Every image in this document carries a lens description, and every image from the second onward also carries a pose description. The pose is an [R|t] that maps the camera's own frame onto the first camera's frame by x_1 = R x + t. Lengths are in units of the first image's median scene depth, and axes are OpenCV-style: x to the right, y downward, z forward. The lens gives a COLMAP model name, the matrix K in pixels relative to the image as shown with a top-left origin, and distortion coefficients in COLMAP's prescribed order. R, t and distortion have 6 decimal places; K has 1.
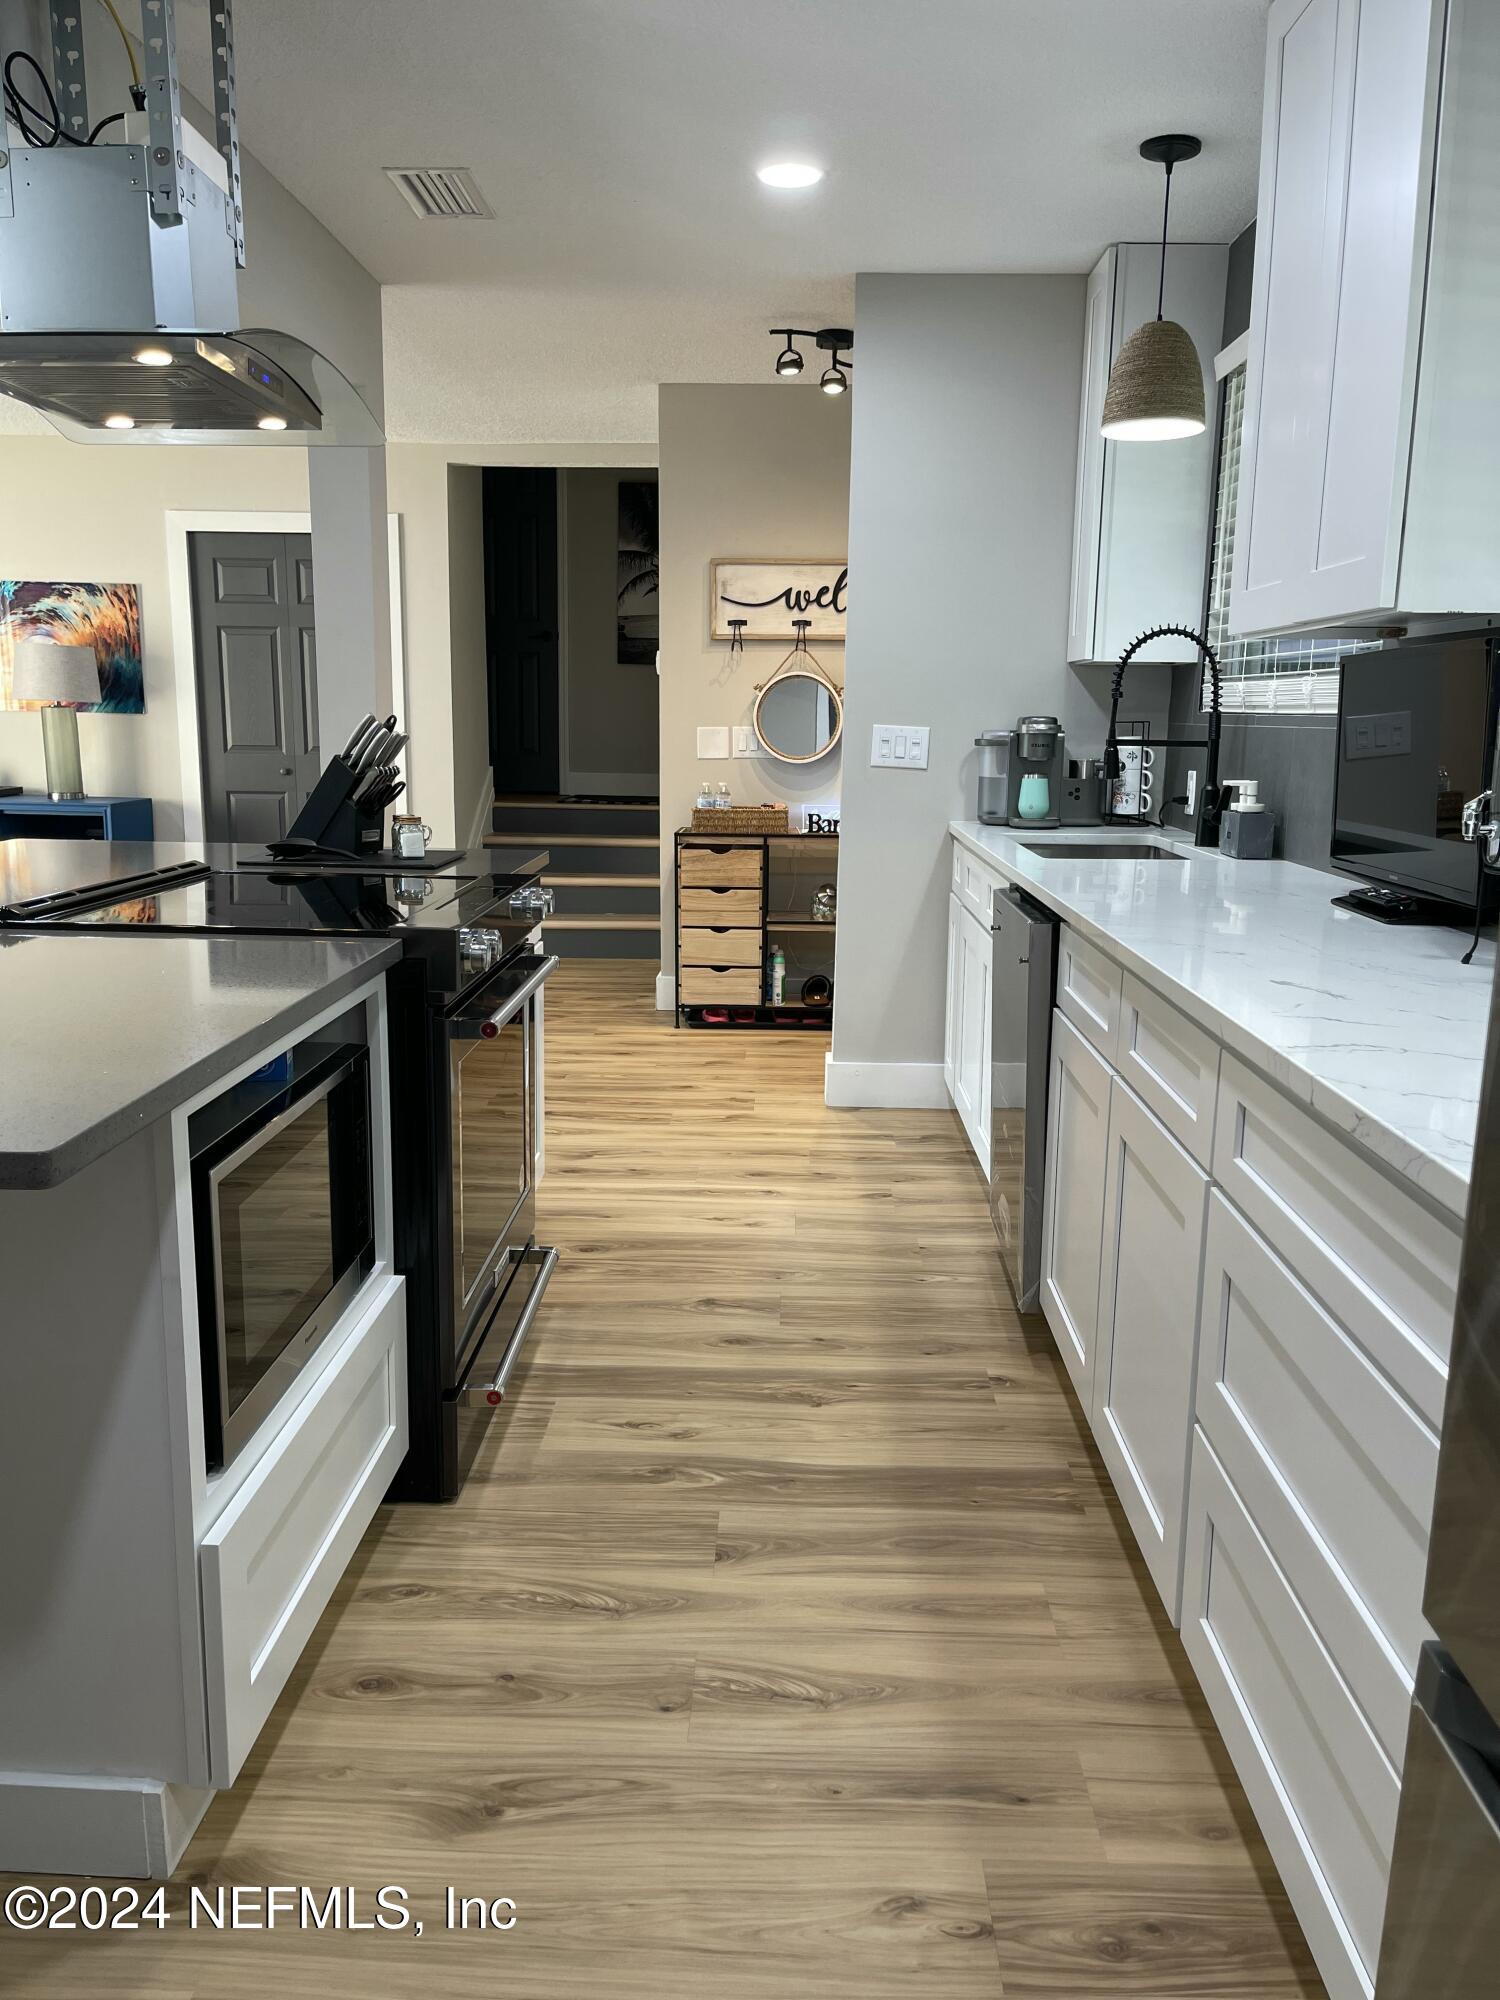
lens RADIAL K [[1506.0, 0, 750.3], [0, 1506.0, 996.9], [0, 0, 1]] dist [0.064676, -0.092726]
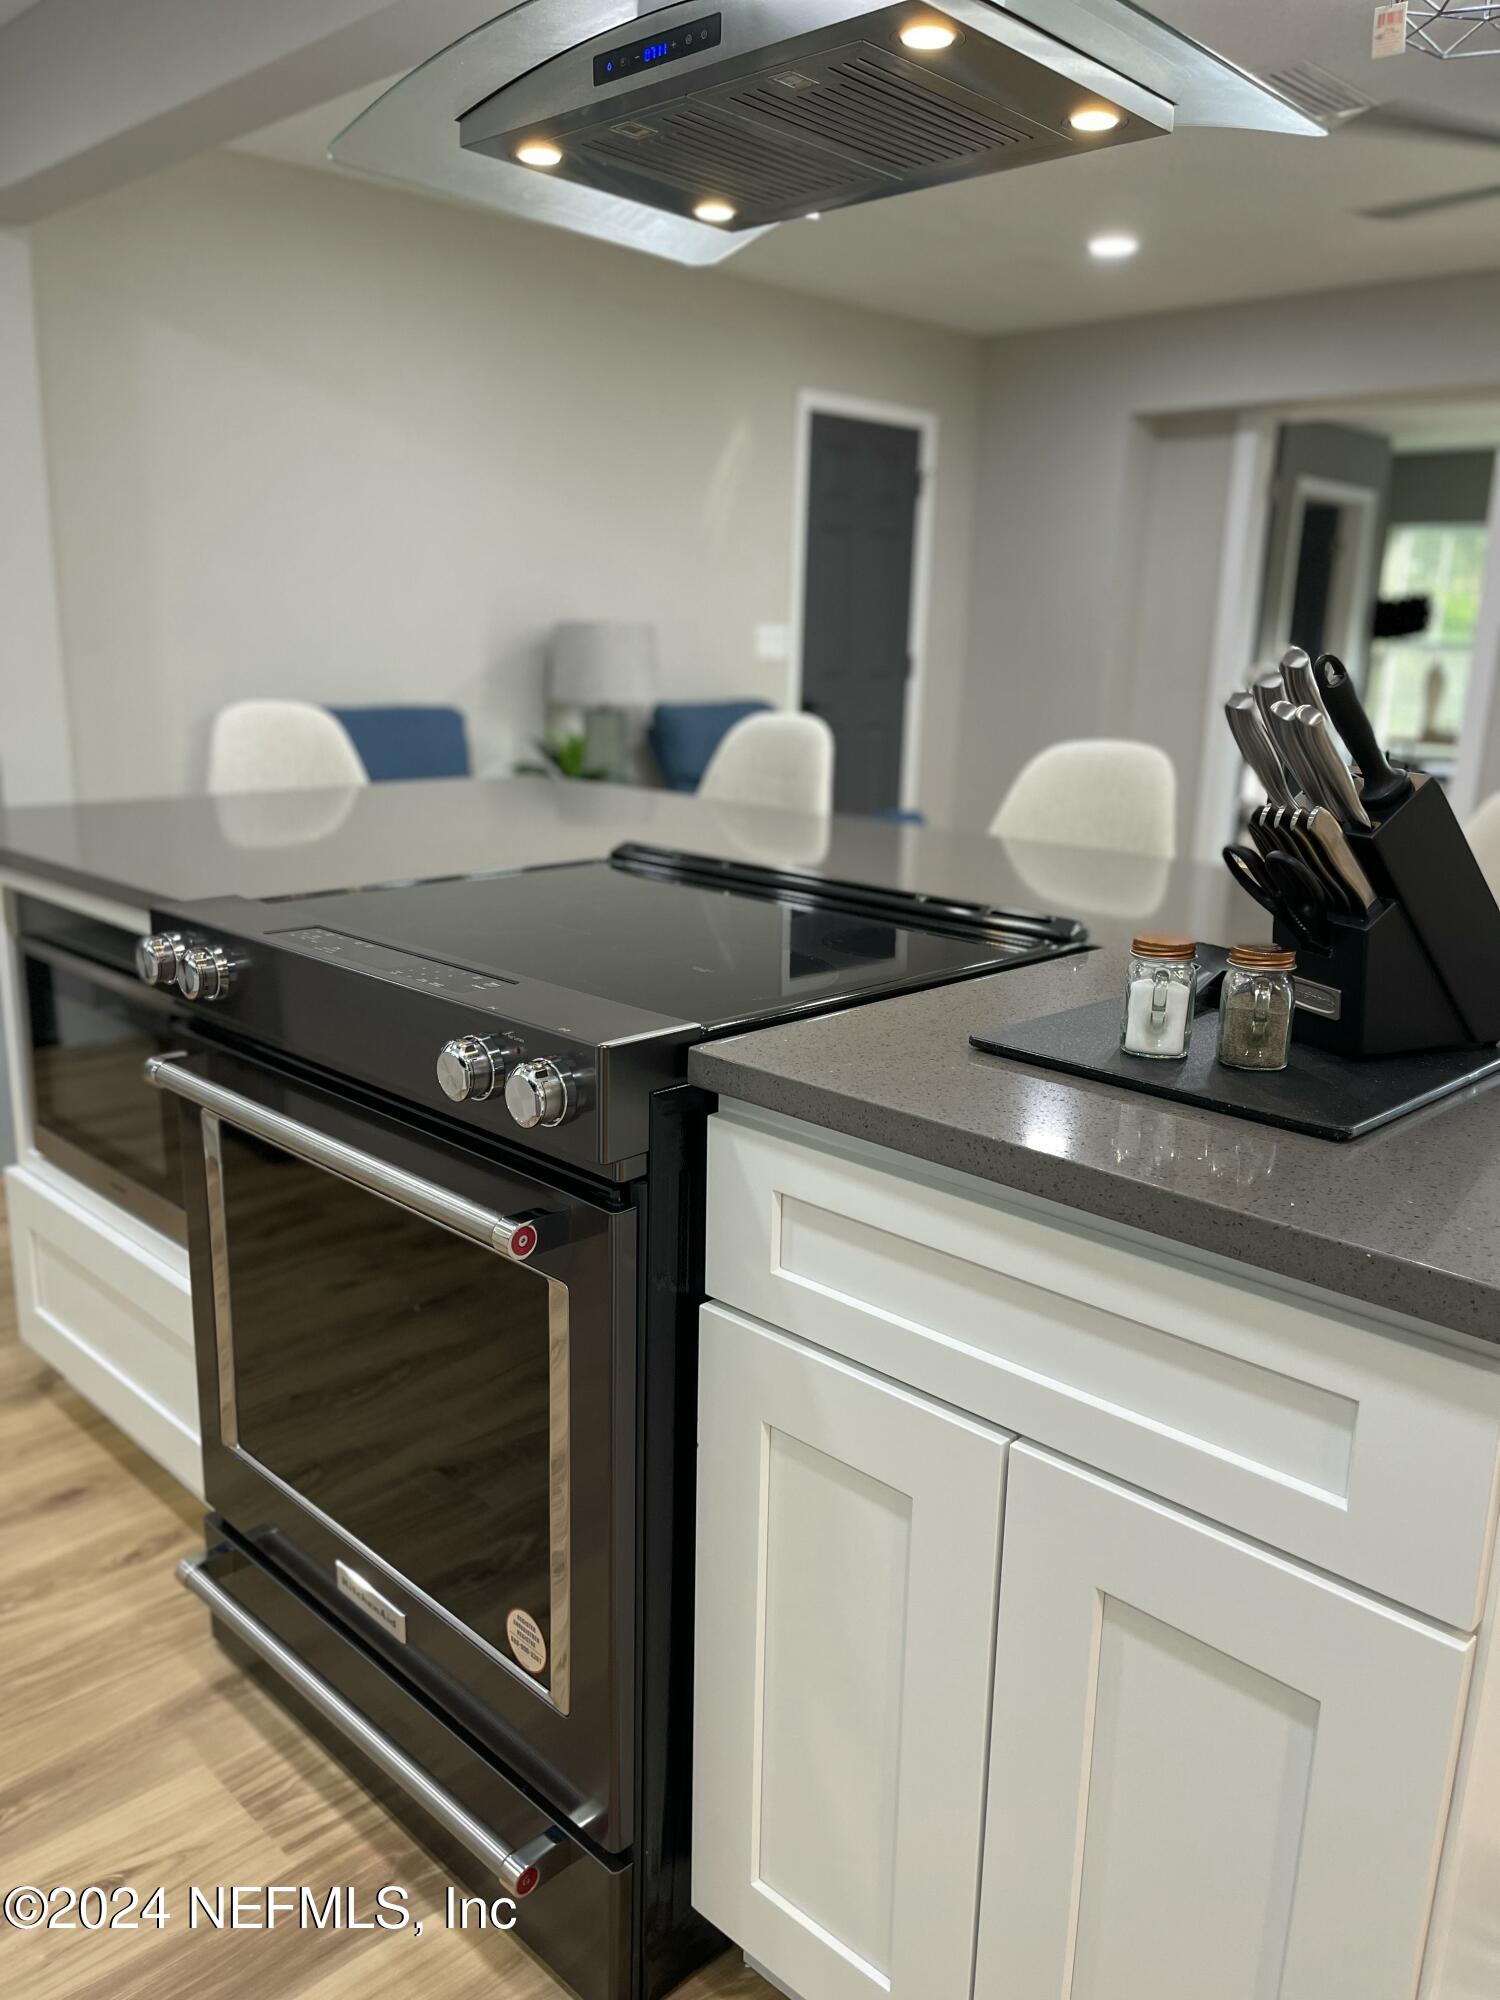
lens RADIAL K [[1506.0, 0, 751.3], [0, 1506.0, 1000.1], [0, 0, 1]] dist [0.064676, -0.092726]
pose [[-0.679314, 0.150665, -0.718215, 0.131176], [-0.171134, 0.919189, 0.354689, -0.296749], [0.713615, 0.363857, -0.598634, 1.560875]]
